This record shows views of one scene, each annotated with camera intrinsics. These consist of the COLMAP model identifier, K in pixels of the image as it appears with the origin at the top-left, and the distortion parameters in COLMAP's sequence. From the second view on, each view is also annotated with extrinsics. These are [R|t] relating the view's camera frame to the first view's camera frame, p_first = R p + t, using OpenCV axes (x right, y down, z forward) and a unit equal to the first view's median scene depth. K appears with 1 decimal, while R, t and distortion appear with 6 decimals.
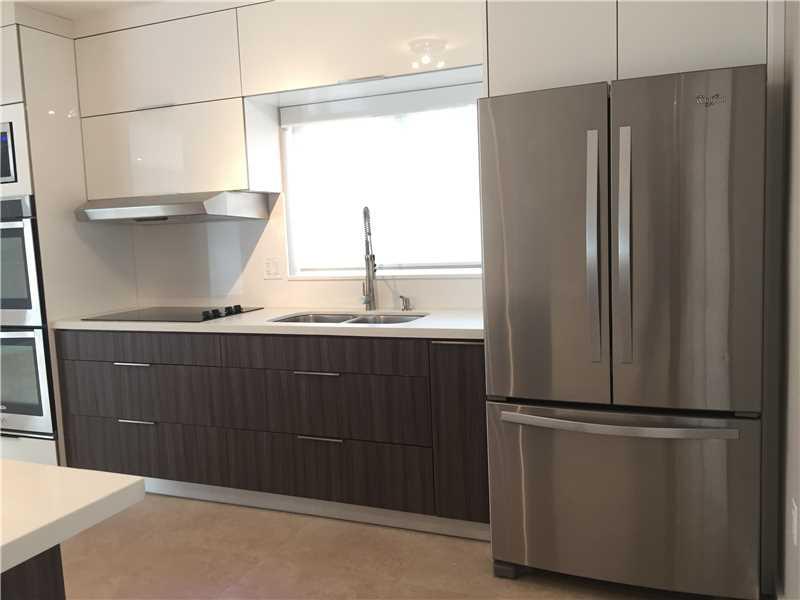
lens RADIAL K [[695.8, 0, 400.0], [0, 695.8, 300.0], [0, 0, 1]] dist [-0.000667, -0.004570]
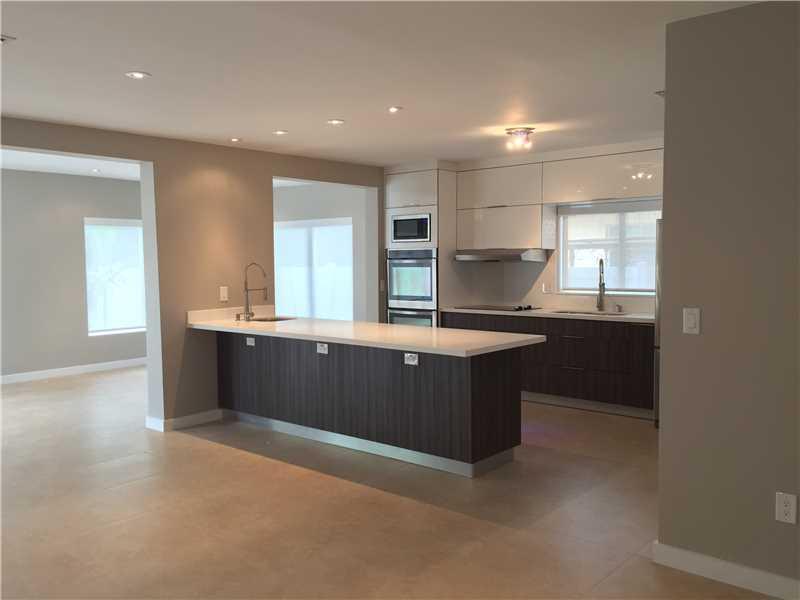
lens RADIAL K [[687.5, 0, 400.0], [0, 687.5, 300.0], [0, 0, 1]] dist [0.087359, 0.000726]
pose [[0.952945, 0.053427, -0.298397, 0.000290], [-0.067271, 0.997074, -0.036310, 0.091164], [0.295584, 0.054675, 0.953751, -1.020307]]
